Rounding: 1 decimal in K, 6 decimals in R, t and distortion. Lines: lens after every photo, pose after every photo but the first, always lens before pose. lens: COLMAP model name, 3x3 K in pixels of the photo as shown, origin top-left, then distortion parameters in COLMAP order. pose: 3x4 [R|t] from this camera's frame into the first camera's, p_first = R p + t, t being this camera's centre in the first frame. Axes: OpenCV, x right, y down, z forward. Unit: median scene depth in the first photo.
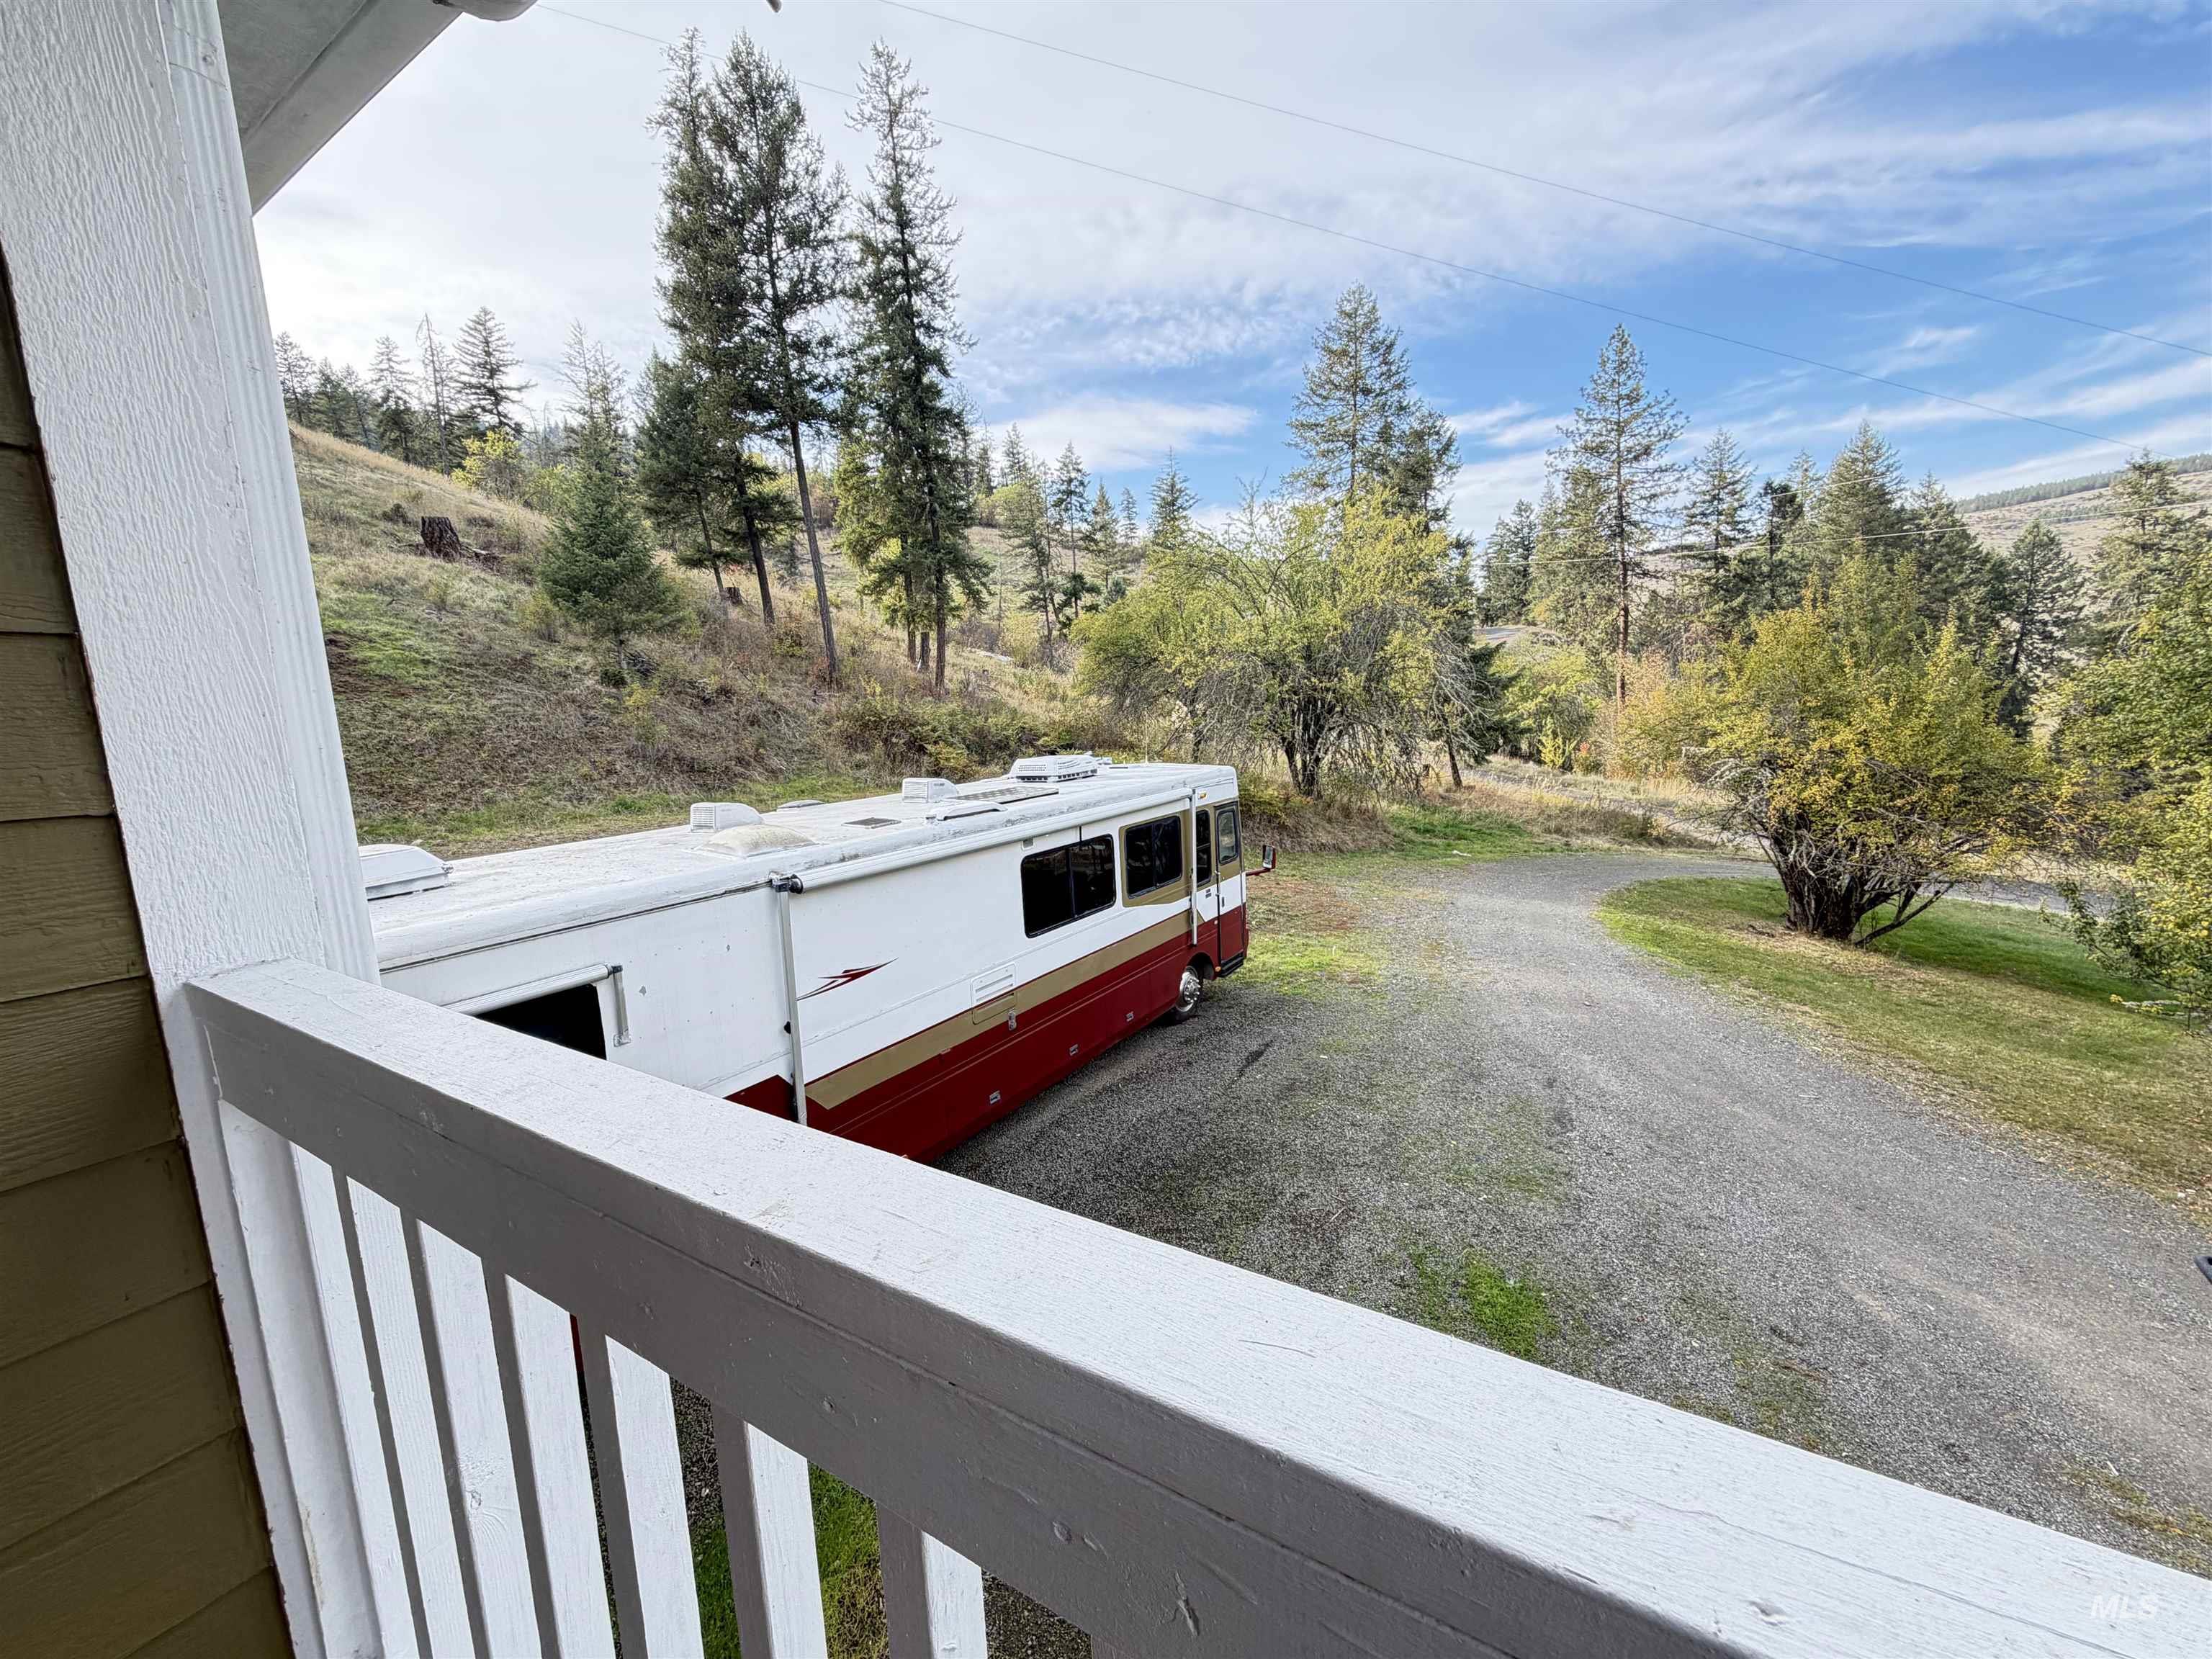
lens RADIAL K [[877.3, 0, 1106.0], [0, 877.3, 829.5], [0, 0, 1]] dist [-0.001280, -0.000176]
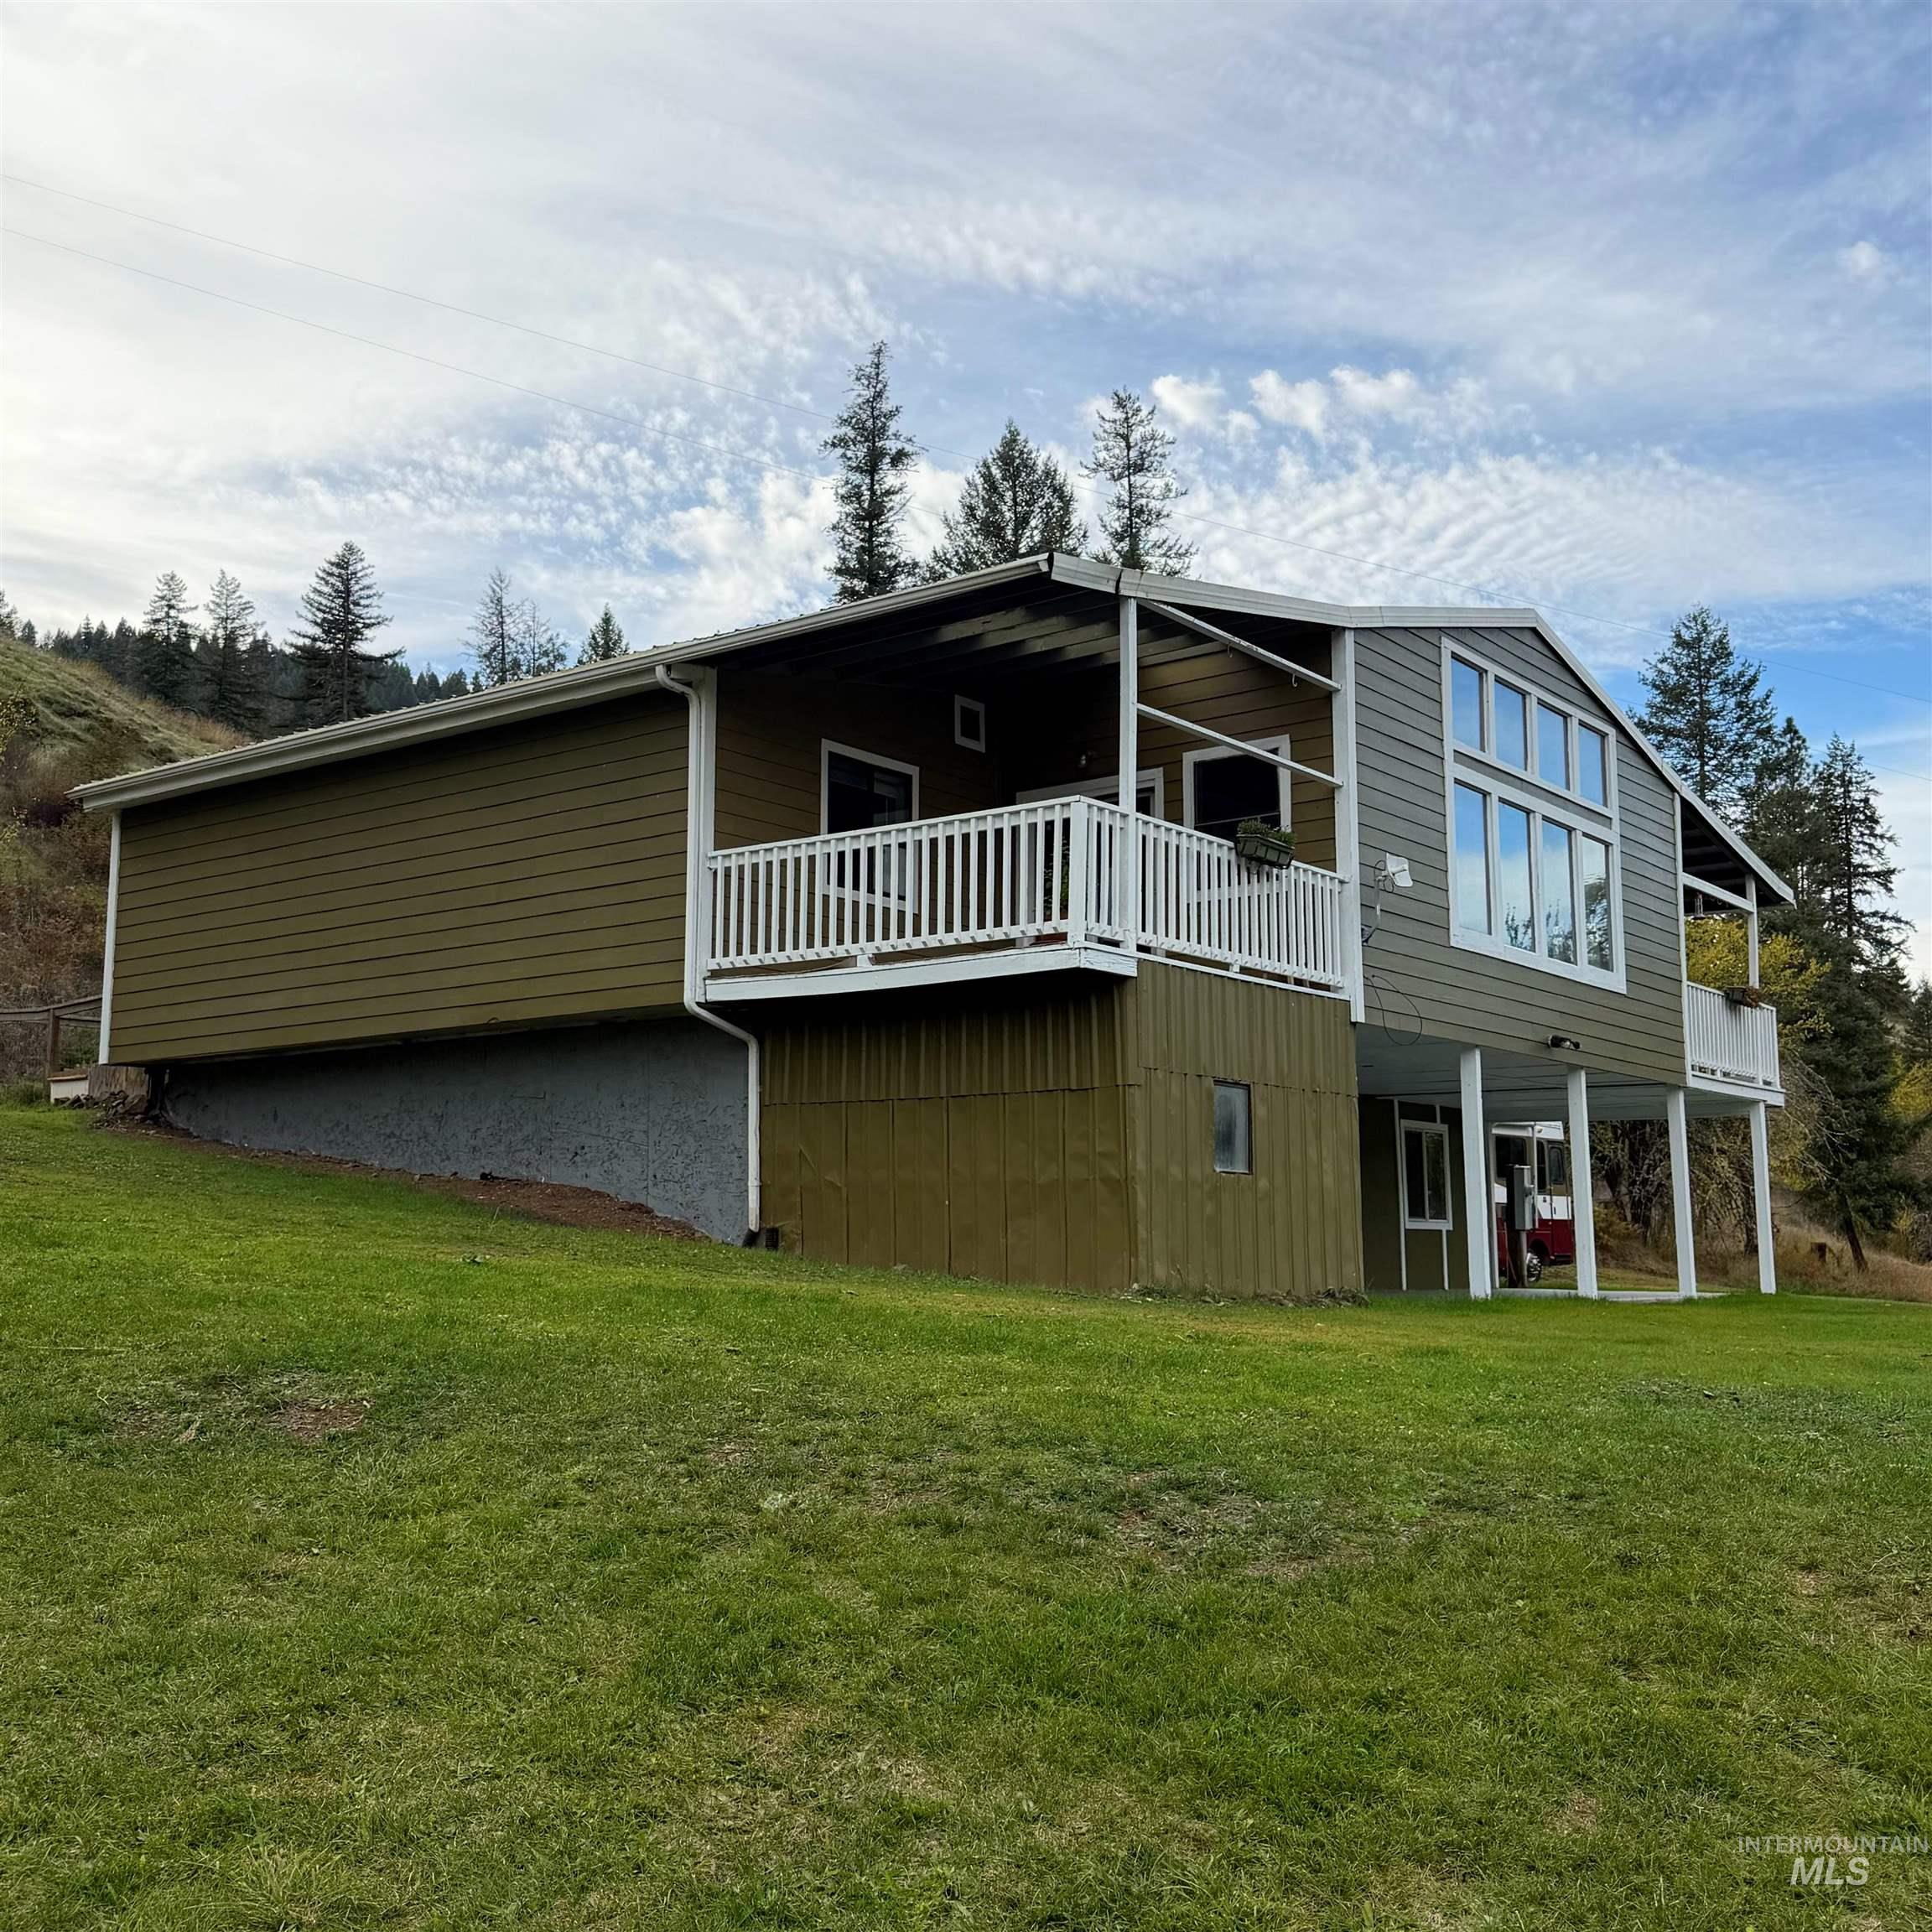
lens RADIAL K [[2106.6, 0, 966.0], [0, 2106.6, 966.0], [0, 0, 1]] dist [0.106268, -0.001502]
pose [[0.993985, 0.029892, -0.105354, -0.150383], [-0.057275, 0.961864, -0.267463, 0.220175], [0.093341, 0.271889, 0.957791, -0.811989]]
